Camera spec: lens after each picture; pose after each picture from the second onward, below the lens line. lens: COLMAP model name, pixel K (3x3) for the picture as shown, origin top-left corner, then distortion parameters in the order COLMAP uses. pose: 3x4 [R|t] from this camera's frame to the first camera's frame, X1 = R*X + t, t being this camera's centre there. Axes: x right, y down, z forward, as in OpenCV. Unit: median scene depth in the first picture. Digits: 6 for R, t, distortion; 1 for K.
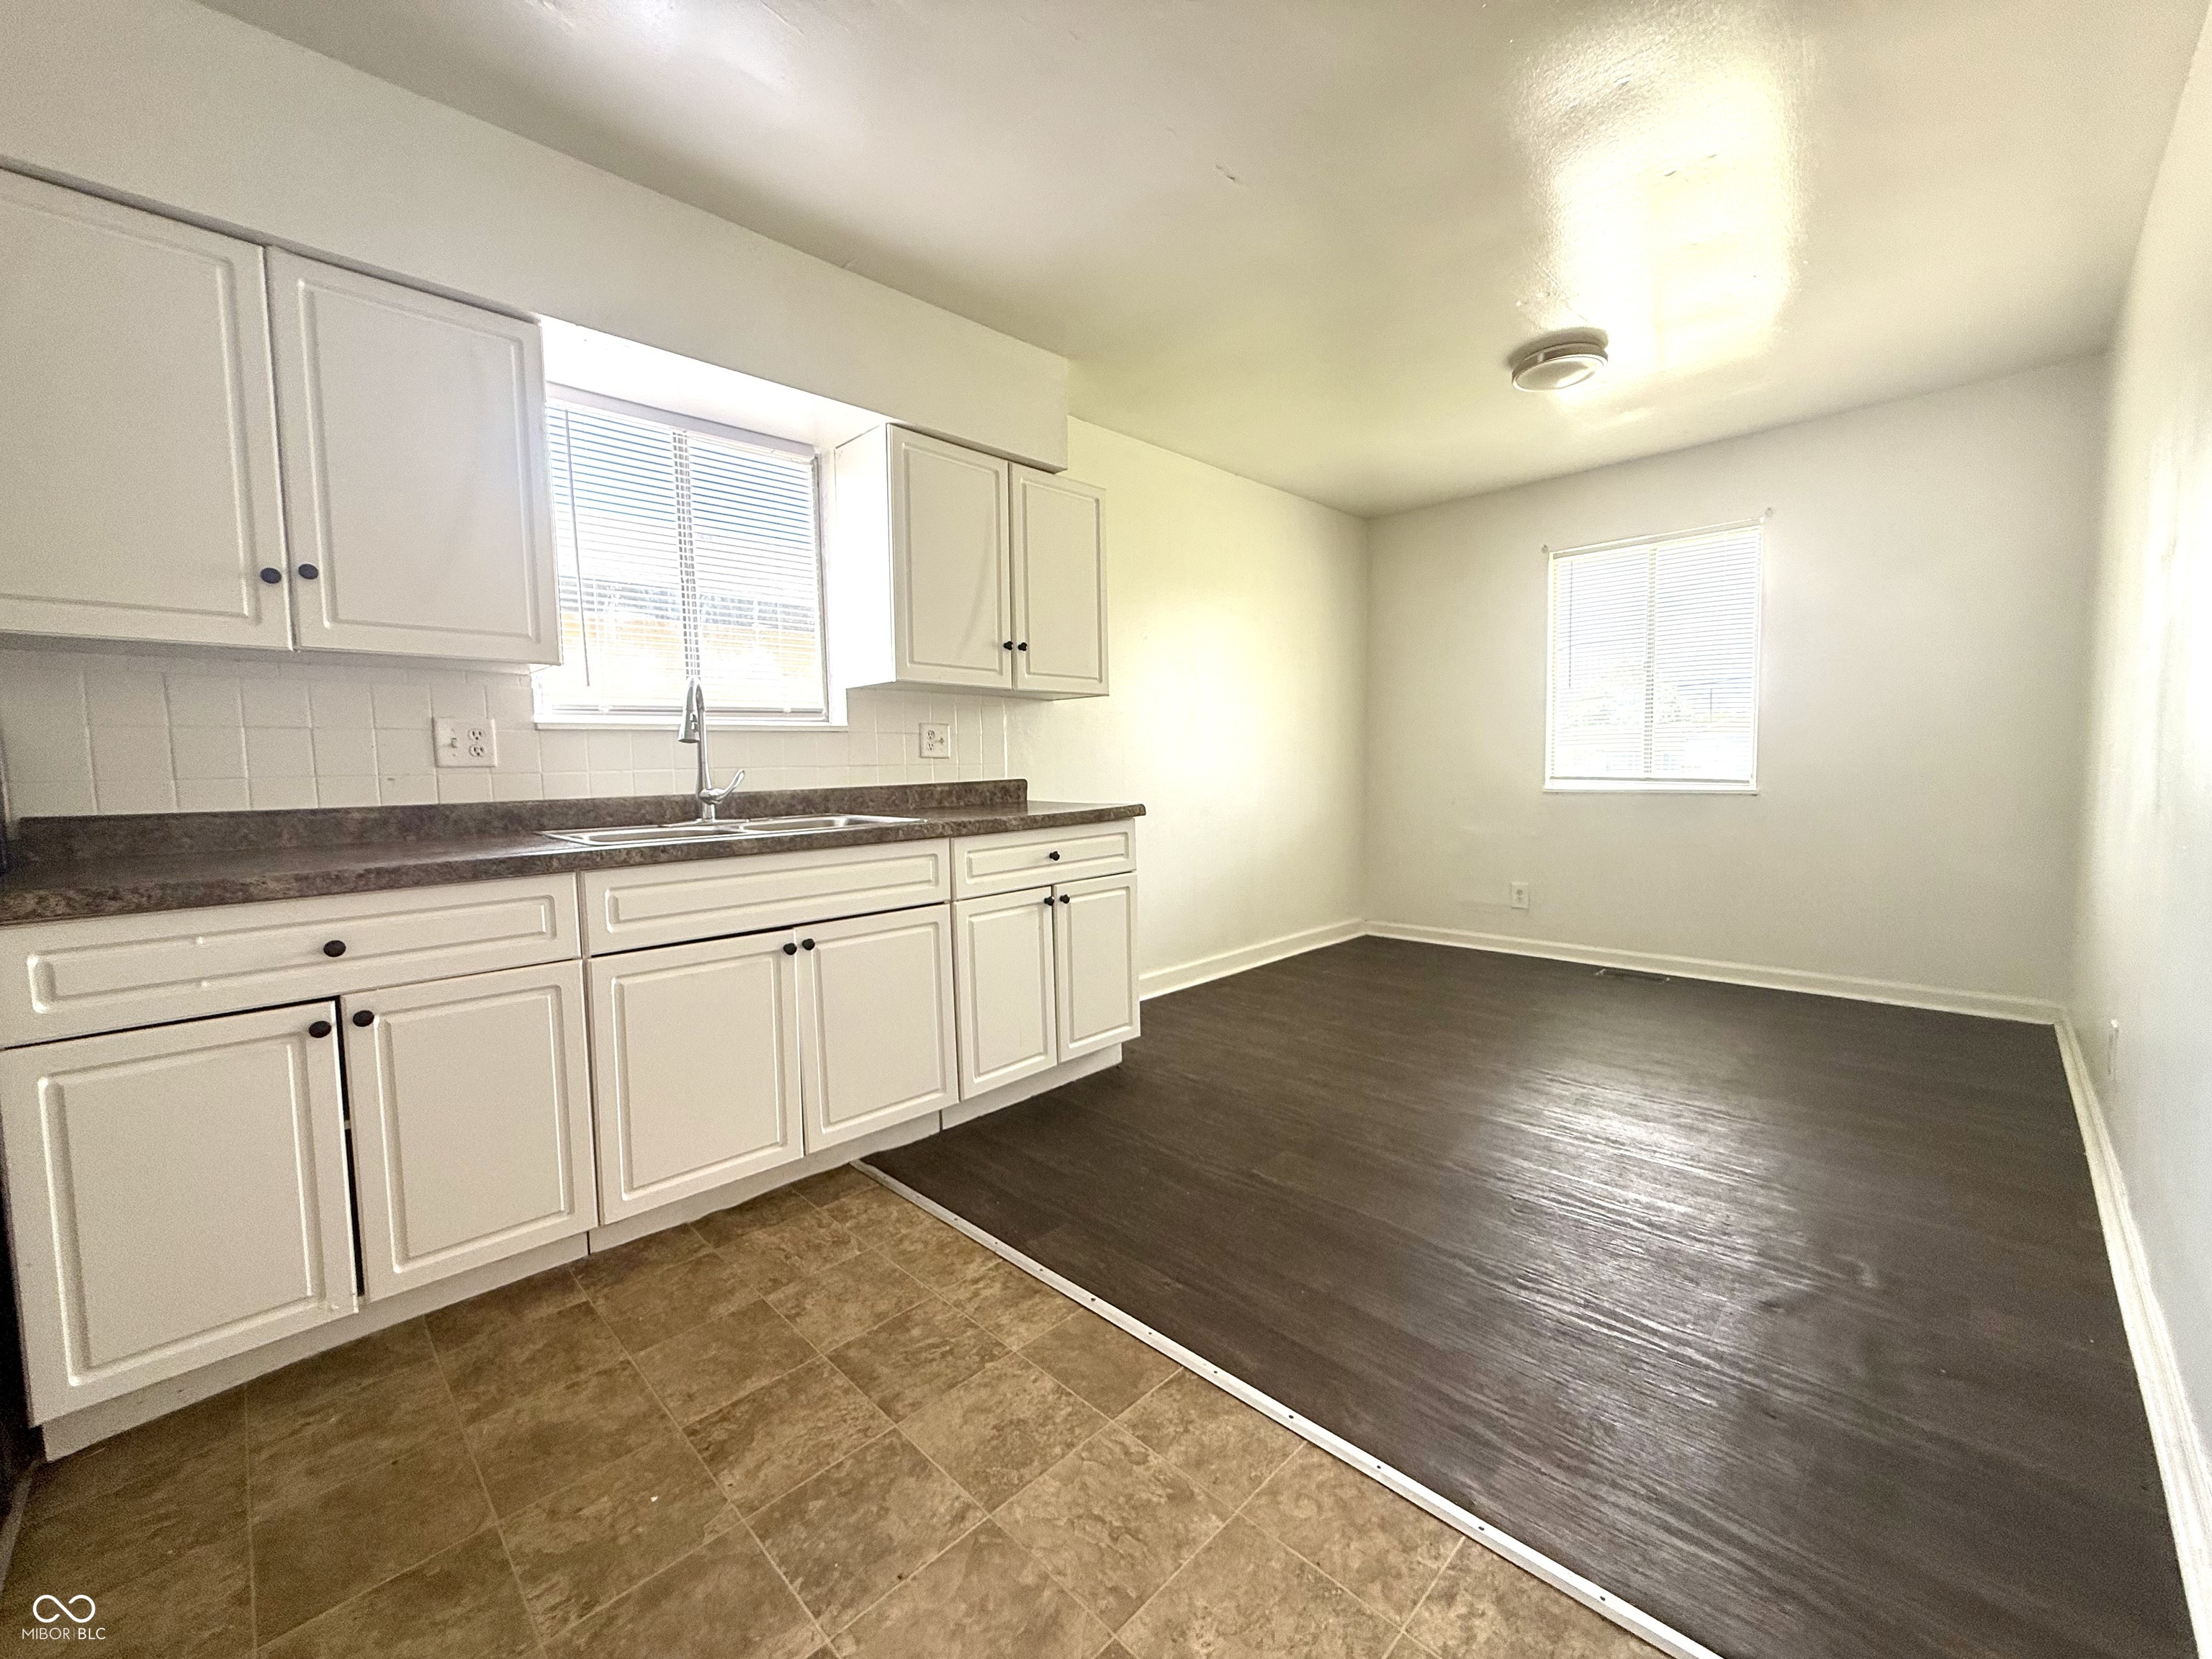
lens RADIAL K [[884.8, 0, 1100.9], [0, 884.8, 829.9], [0, 0, 1]] dist [0.001391, -0.000165]
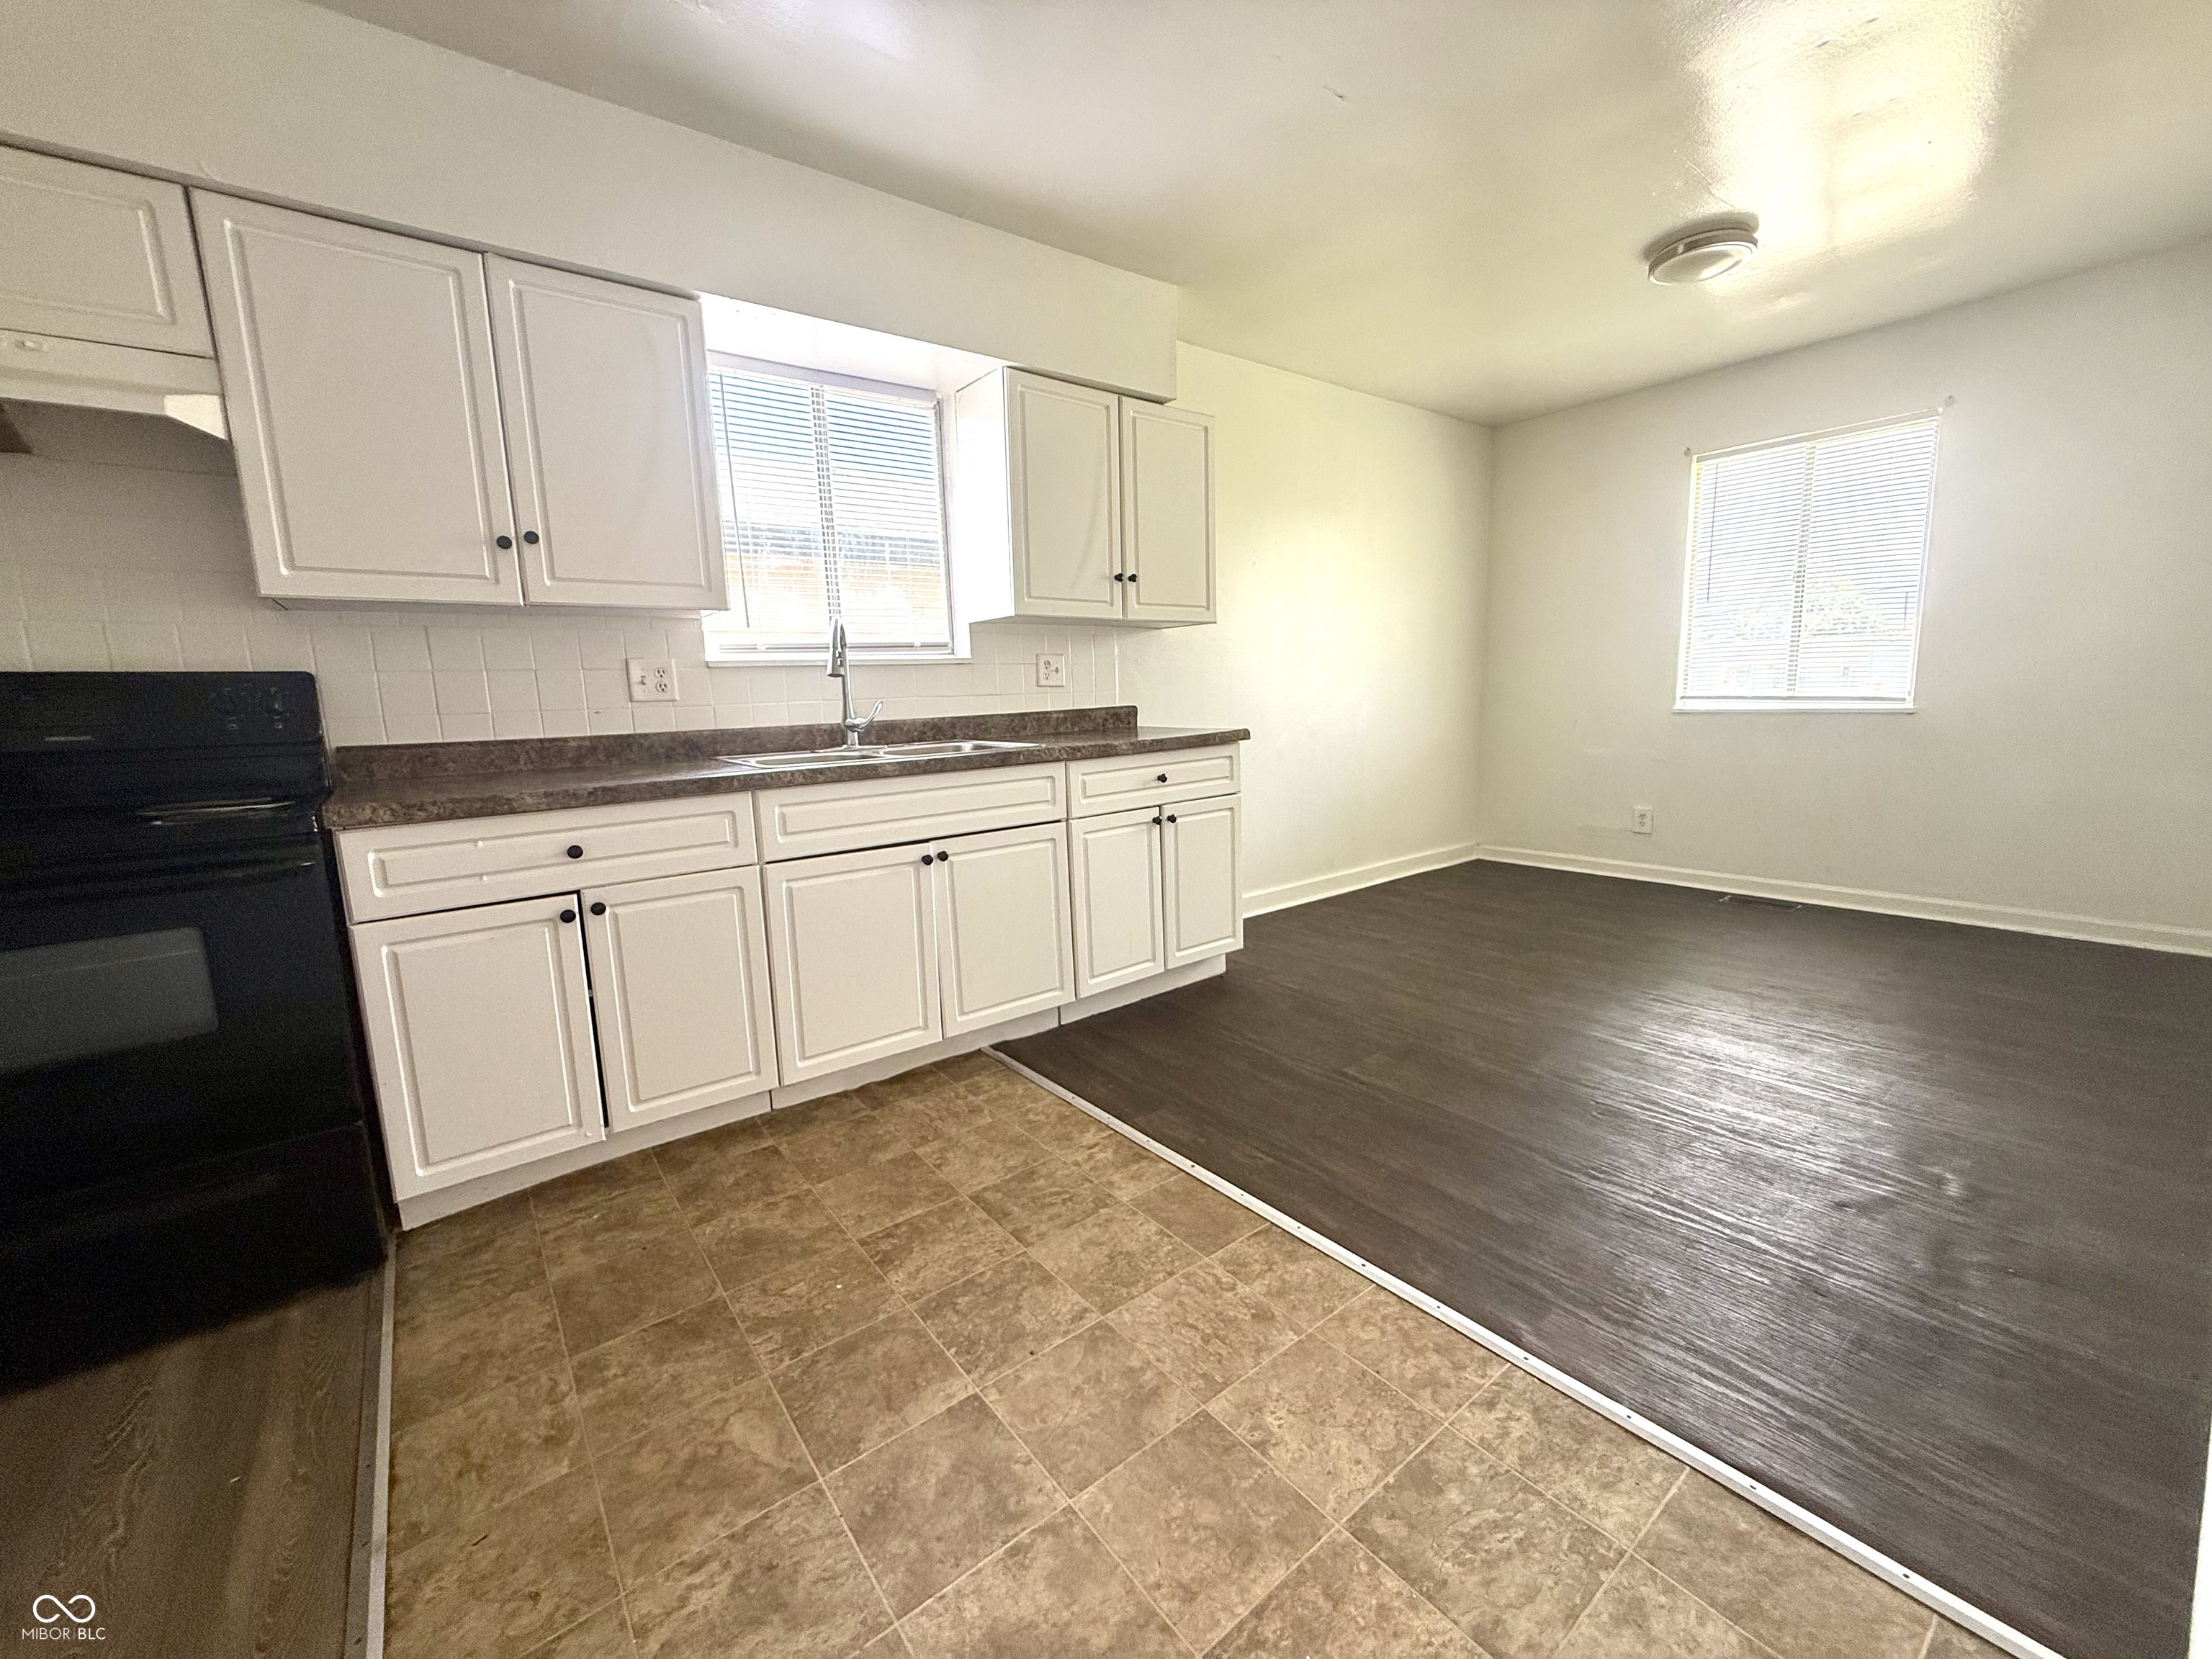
lens RADIAL K [[884.8, 0, 1100.9], [0, 884.8, 829.9], [0, 0, 1]] dist [0.001391, -0.000165]
pose [[0.991873, 0.006657, -0.127055, 0.014710], [0.004064, 0.996463, 0.083934, 0.002405], [0.127165, -0.083768, 0.988338, -0.100854]]
